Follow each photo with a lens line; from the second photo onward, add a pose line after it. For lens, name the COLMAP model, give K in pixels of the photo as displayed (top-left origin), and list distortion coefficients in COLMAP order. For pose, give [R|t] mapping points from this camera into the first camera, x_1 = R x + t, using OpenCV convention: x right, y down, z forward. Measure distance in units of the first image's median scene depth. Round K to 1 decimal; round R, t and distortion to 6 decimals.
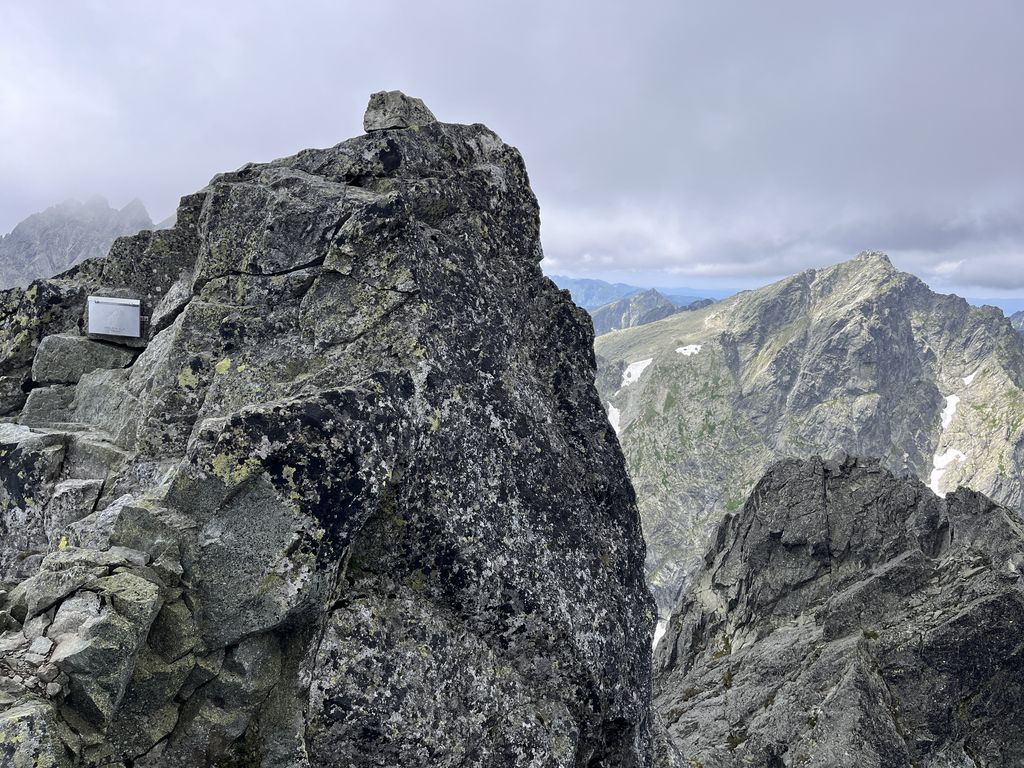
lens RADIAL K [[780.7, 0, 506.6], [0, 780.7, 385.0], [0, 0, 1]] dist [0.062808, -0.087985]
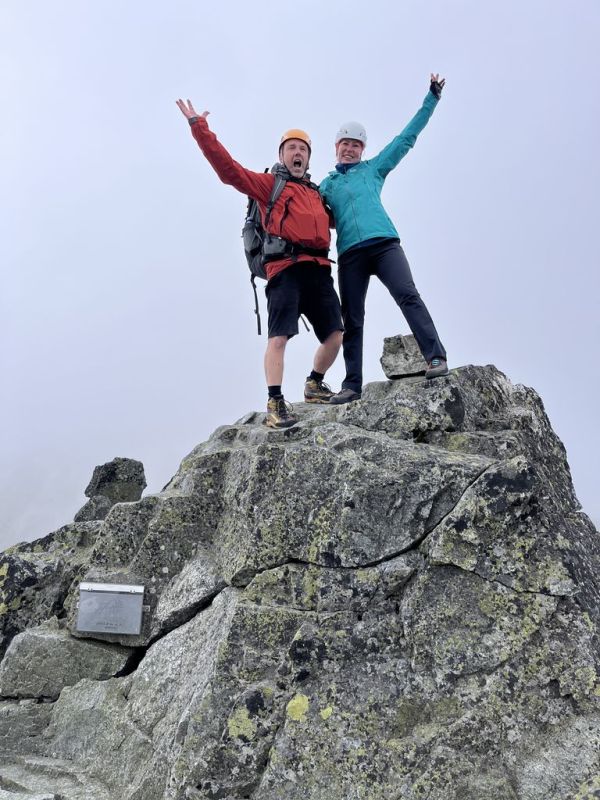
lens RADIAL K [[609.9, 0, 292.5], [0, 609.9, 388.9], [0, 0, 1]] dist [0.062808, -0.087985]
pose [[0.999686, -0.023196, 0.009493, -0.359721], [0.024873, 0.964723, -0.262090, -0.153082], [-0.003079, 0.262244, 0.964997, 0.389282]]
